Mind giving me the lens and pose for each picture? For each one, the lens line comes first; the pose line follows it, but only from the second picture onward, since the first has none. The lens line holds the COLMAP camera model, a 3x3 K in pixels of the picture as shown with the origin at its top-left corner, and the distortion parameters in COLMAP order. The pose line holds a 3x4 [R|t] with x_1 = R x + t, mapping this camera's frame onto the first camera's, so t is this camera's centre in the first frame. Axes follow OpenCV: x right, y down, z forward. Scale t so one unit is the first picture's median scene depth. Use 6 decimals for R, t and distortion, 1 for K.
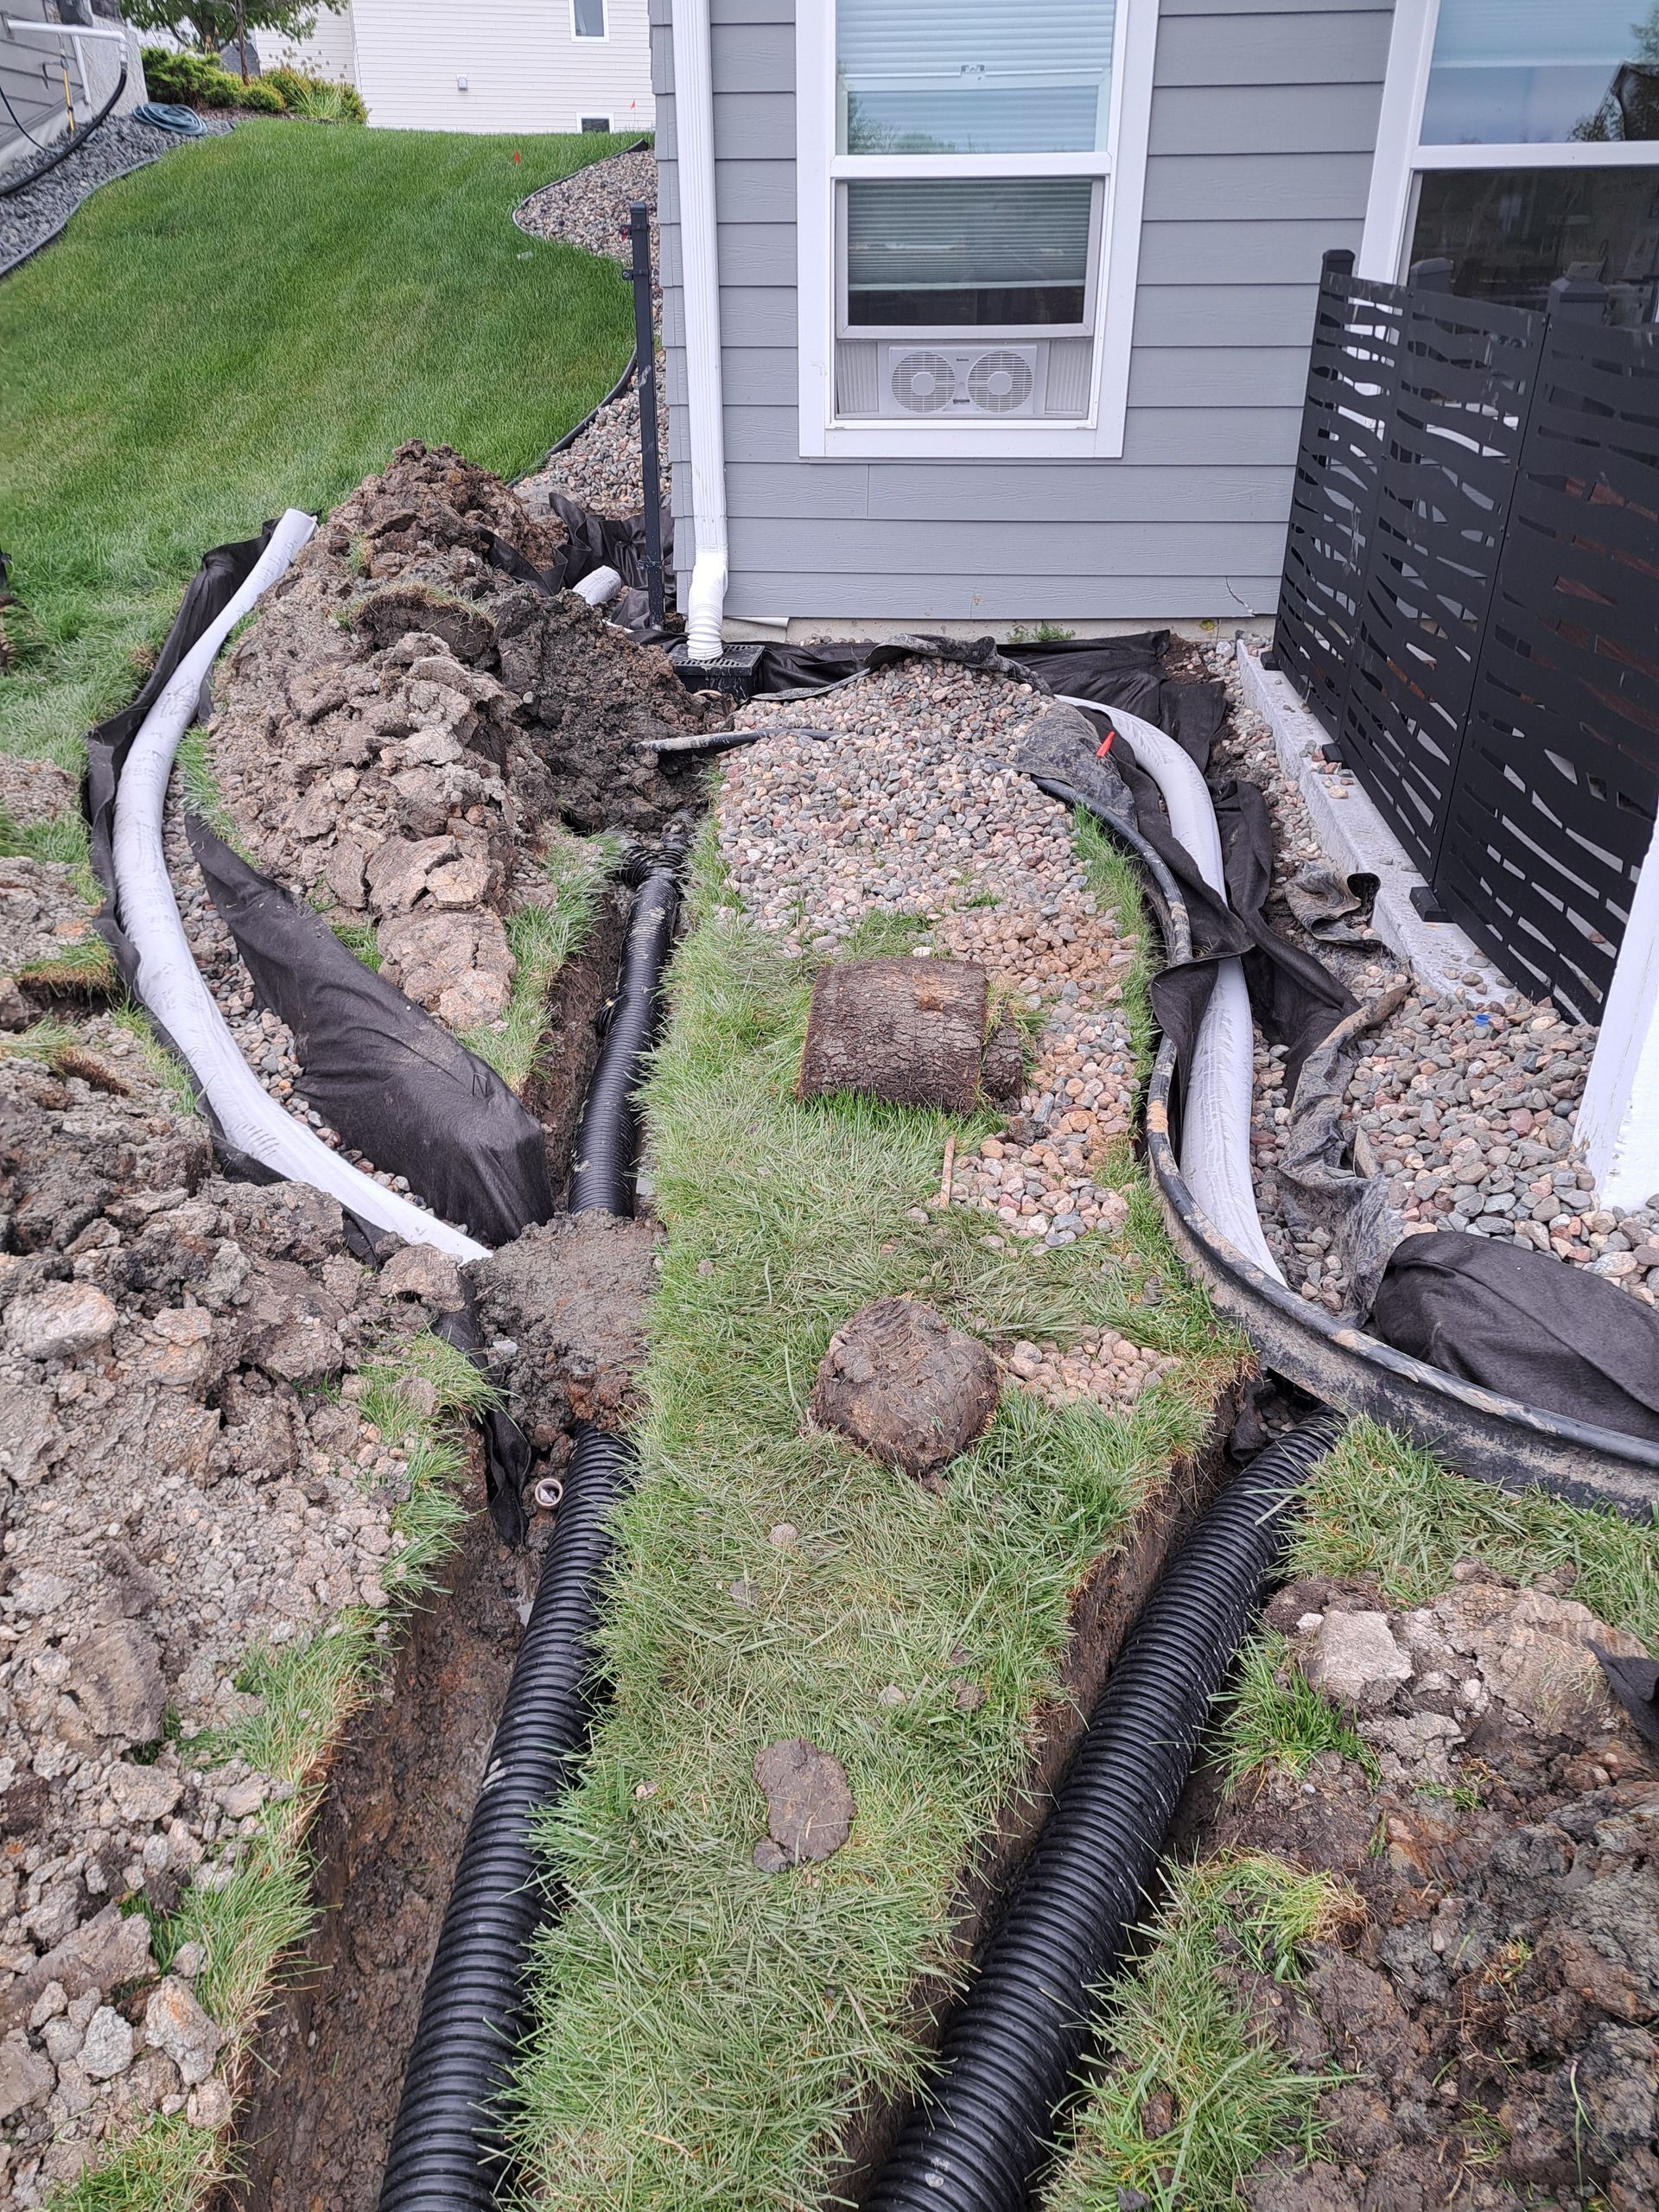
lens RADIAL K [[1654.8, 0, 830.9], [0, 1654.8, 1138.6], [0, 0, 1]] dist [0.006914, -0.006745]
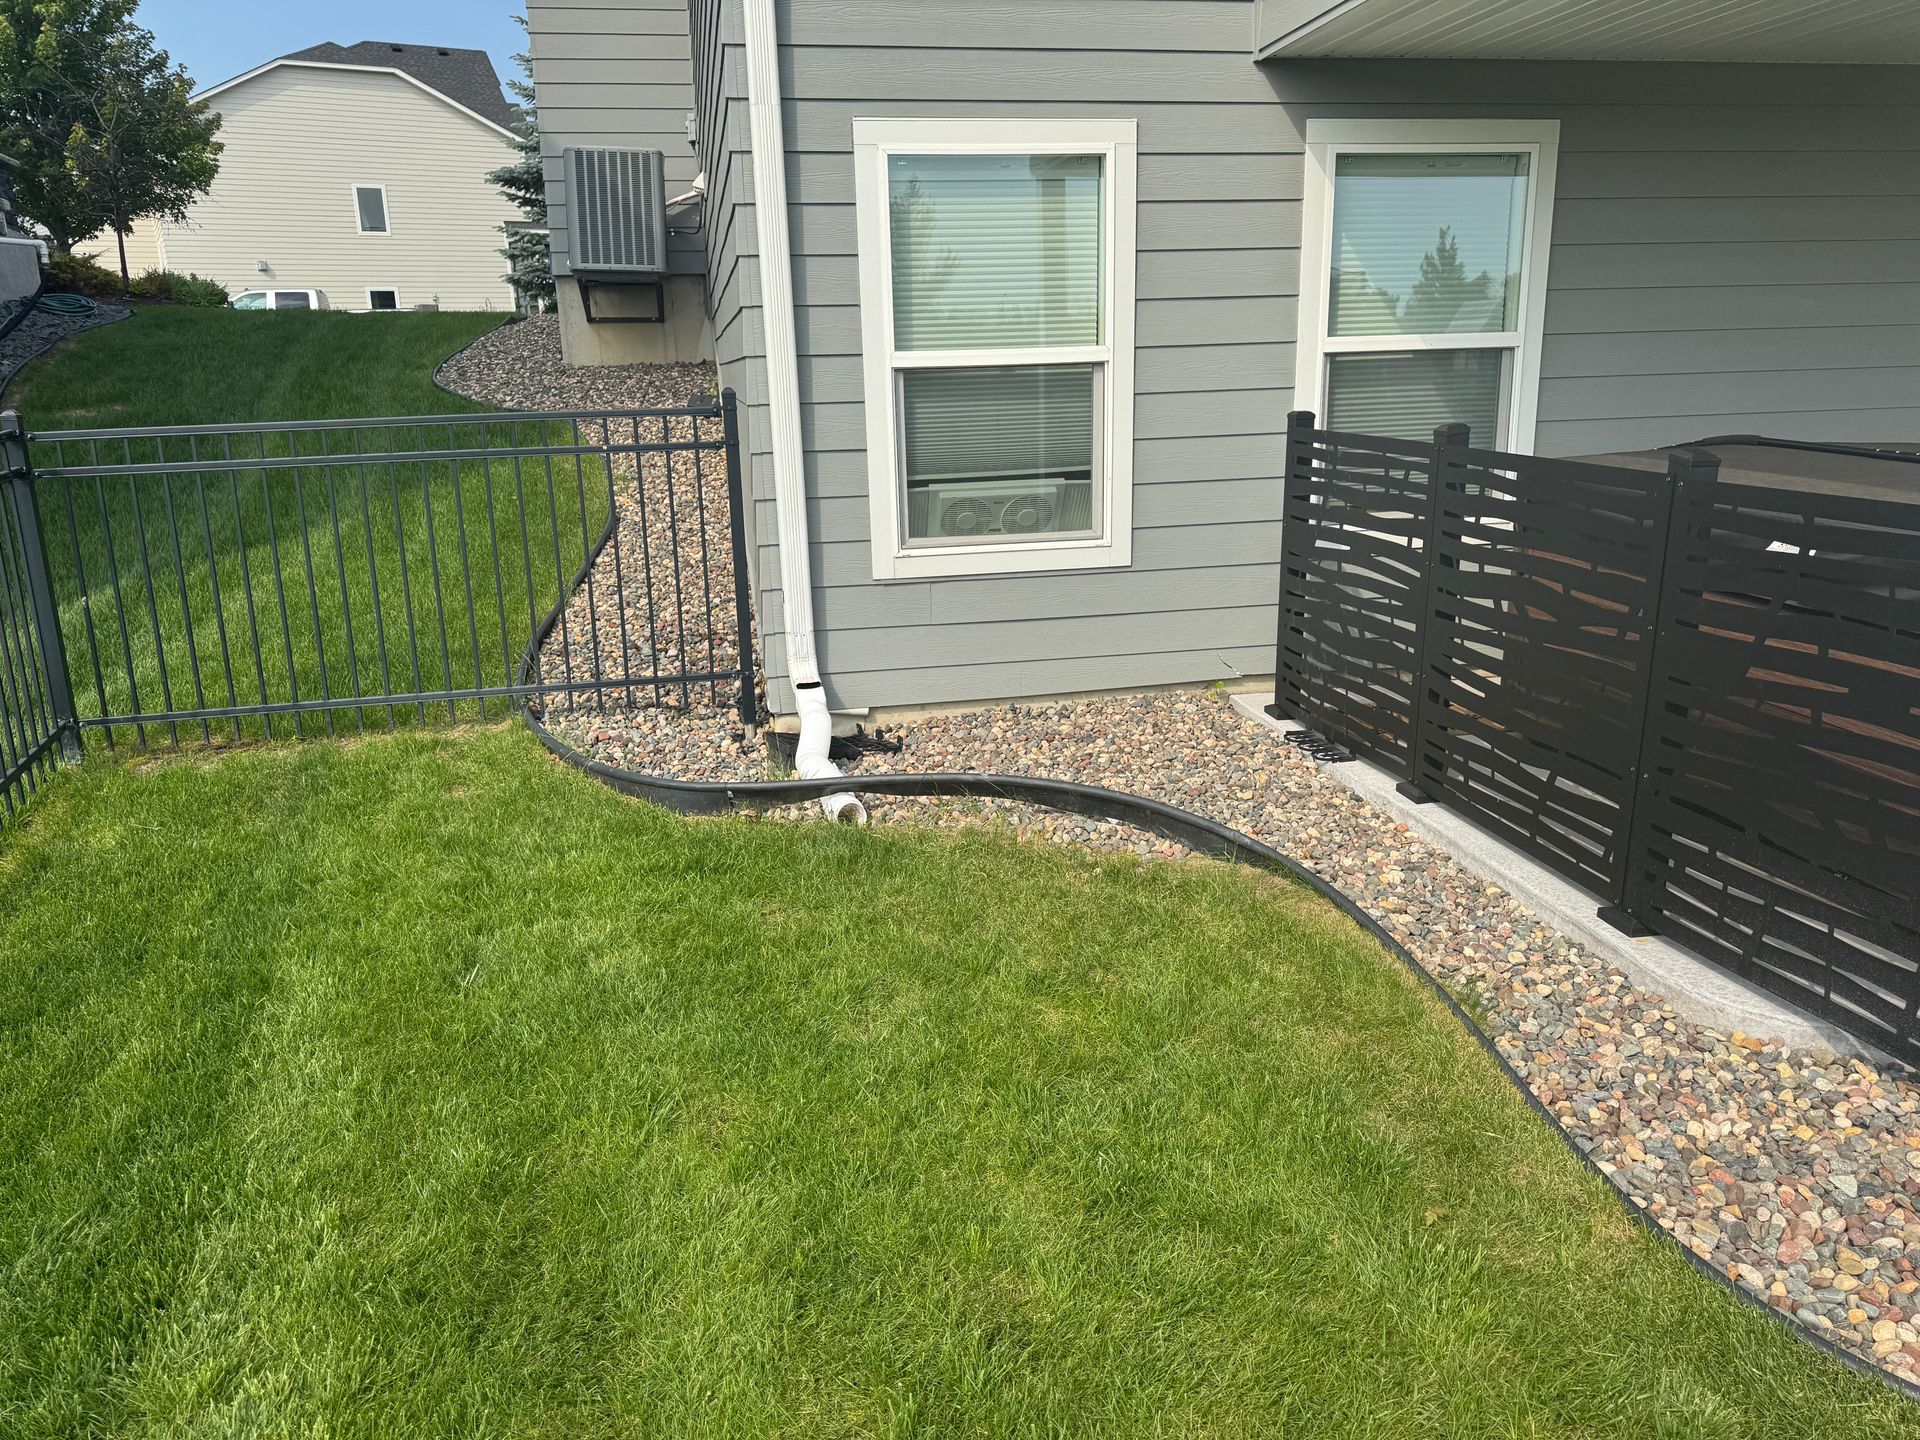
lens RADIAL K [[1372.4, 0, 960.0], [0, 1372.4, 720.0], [0, 0, 1]] dist [0.108465, -0.193938]
pose [[0.959728, -0.088278, 0.266701, -0.245892], [0.150893, 0.962764, -0.224315, -0.089667], [-0.236967, 0.255525, 0.937312, 0.092691]]
